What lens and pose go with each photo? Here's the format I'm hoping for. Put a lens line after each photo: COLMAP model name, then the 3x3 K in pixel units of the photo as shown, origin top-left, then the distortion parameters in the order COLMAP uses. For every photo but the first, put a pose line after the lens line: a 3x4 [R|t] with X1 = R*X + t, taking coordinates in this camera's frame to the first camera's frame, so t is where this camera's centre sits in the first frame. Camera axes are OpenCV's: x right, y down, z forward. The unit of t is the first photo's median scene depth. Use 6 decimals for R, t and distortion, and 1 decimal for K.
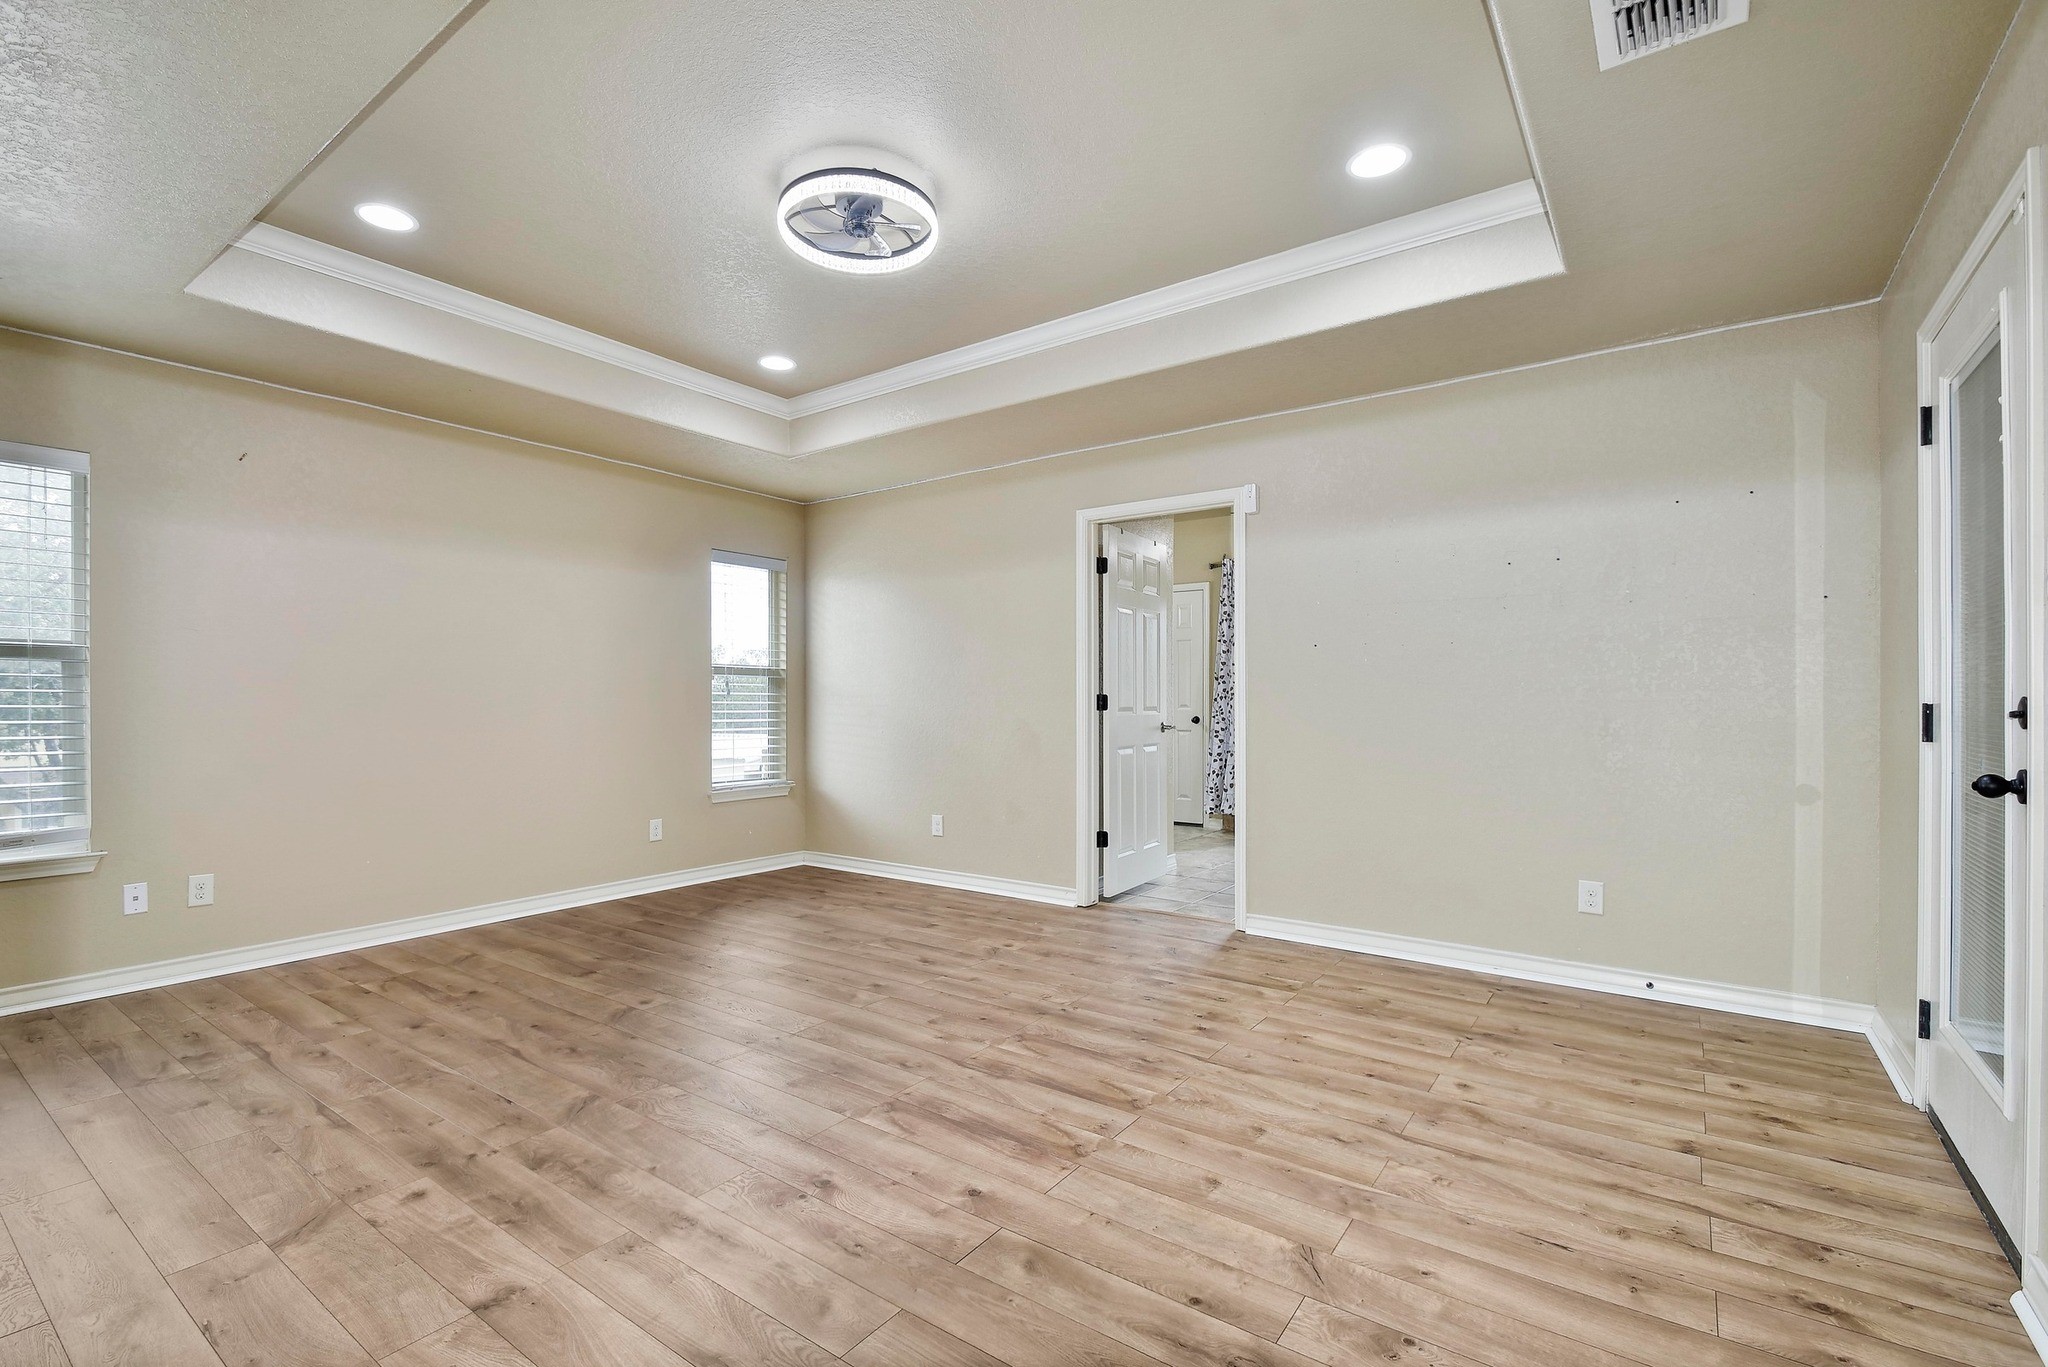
lens RADIAL K [[910.7, 0, 1008.8], [0, 910.7, 702.2], [0, 0, 1]] dist [0.019485, -0.011139]
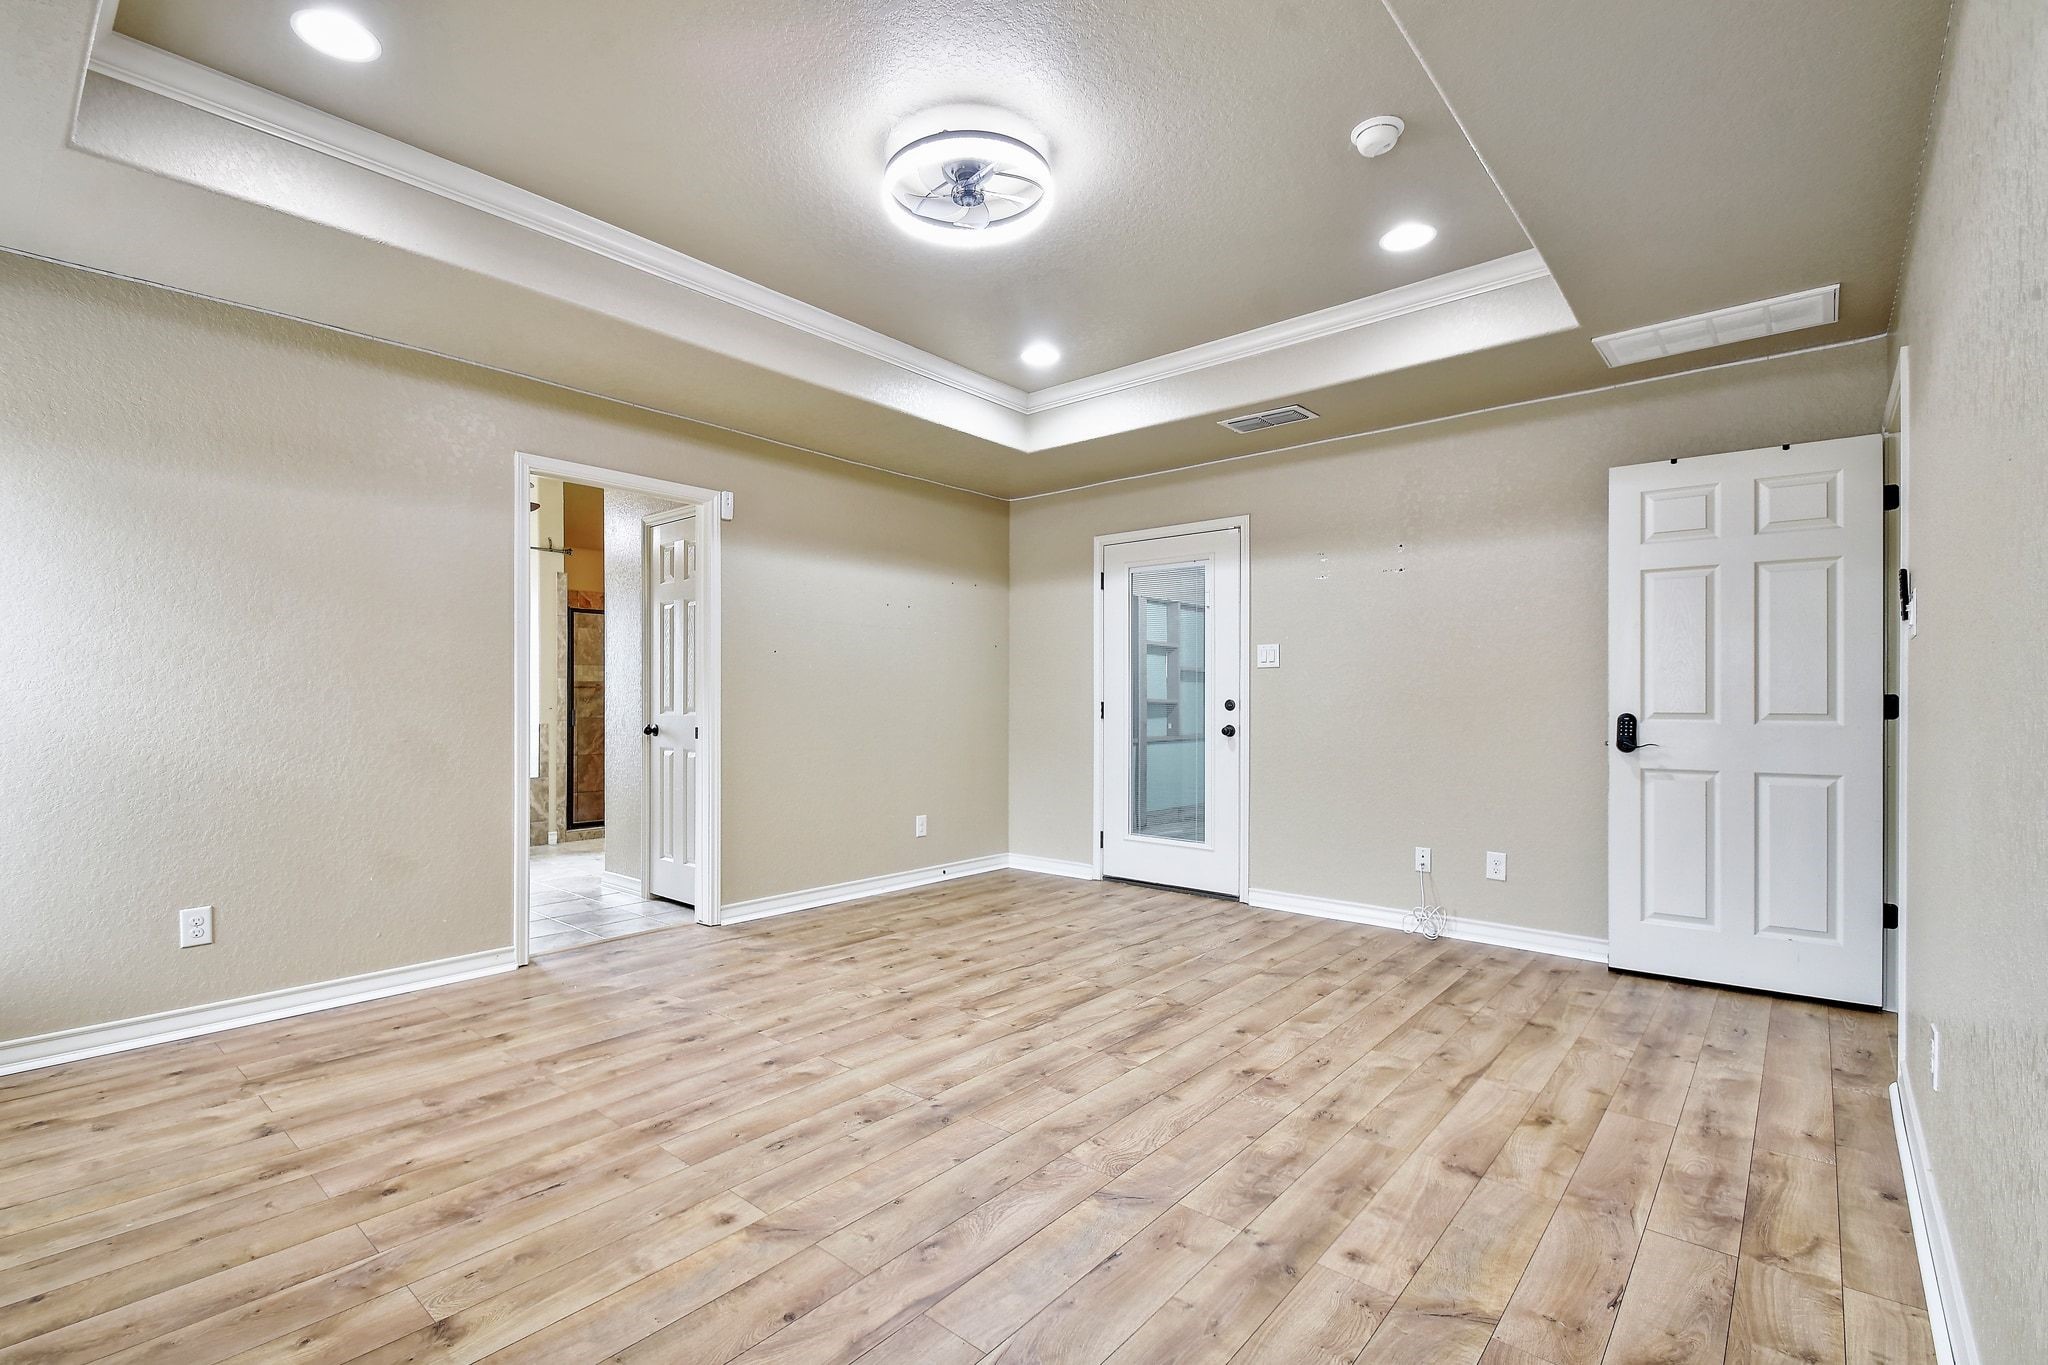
lens RADIAL K [[910.7, 0, 1008.8], [0, 910.7, 701.2], [0, 0, 1]] dist [0.019485, -0.011139]
pose [[0.086806, 0.001785, 0.996224, -1.097888], [-0.000077, 0.999998, -0.001785, 0.005233], [-0.996225, 0.000078, 0.086806, 0.889209]]
